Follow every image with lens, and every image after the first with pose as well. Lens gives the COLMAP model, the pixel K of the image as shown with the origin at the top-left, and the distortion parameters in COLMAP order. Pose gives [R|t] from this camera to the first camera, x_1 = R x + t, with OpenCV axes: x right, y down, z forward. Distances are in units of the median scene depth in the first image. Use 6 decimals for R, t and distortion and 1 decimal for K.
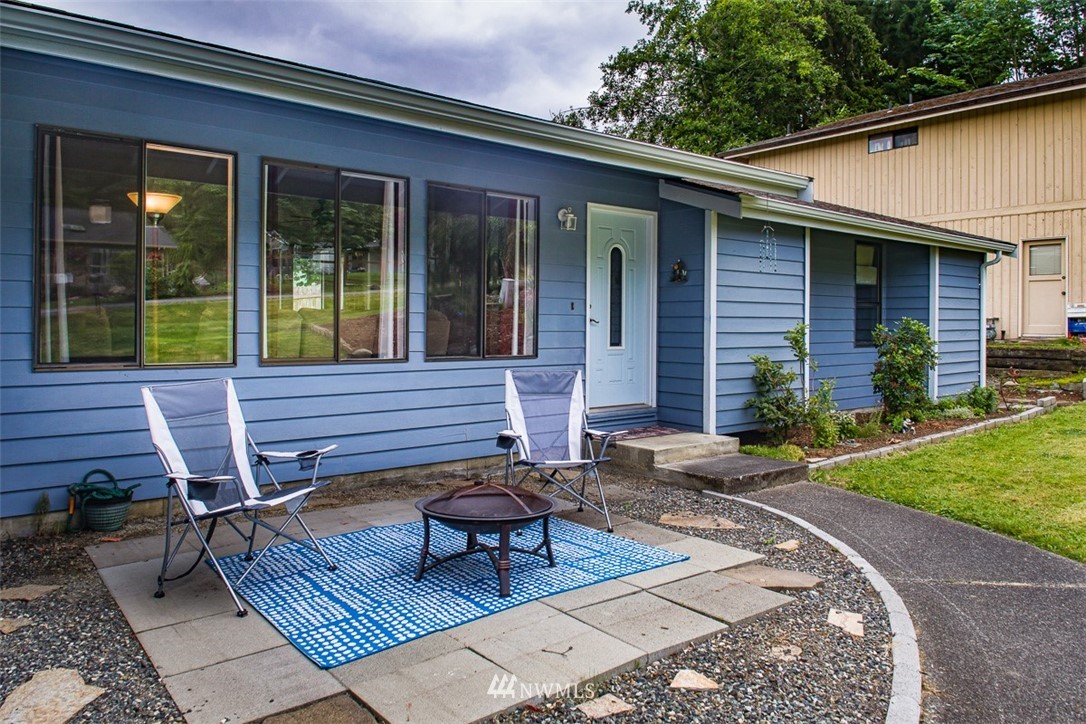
lens RADIAL K [[747.7, 0, 539.7], [0, 747.7, 336.8], [0, 0, 1]] dist [0.005009, -0.000187]
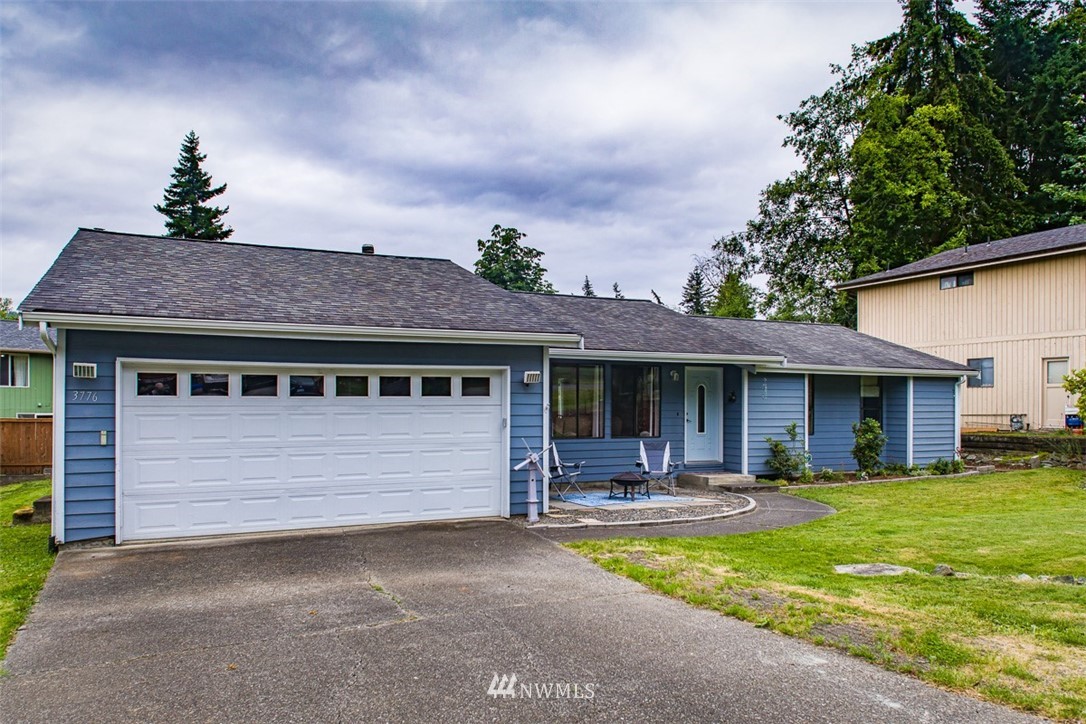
lens RADIAL K [[803.9, 0, 543.0], [0, 803.9, 362.0], [0, 0, 1]] dist [0.005156, -0.002040]
pose [[0.971776, -0.012759, -0.235559, 0.102641], [-0.004457, 0.997365, -0.072408, -0.009888], [0.235862, 0.071415, 0.969159, -0.659466]]
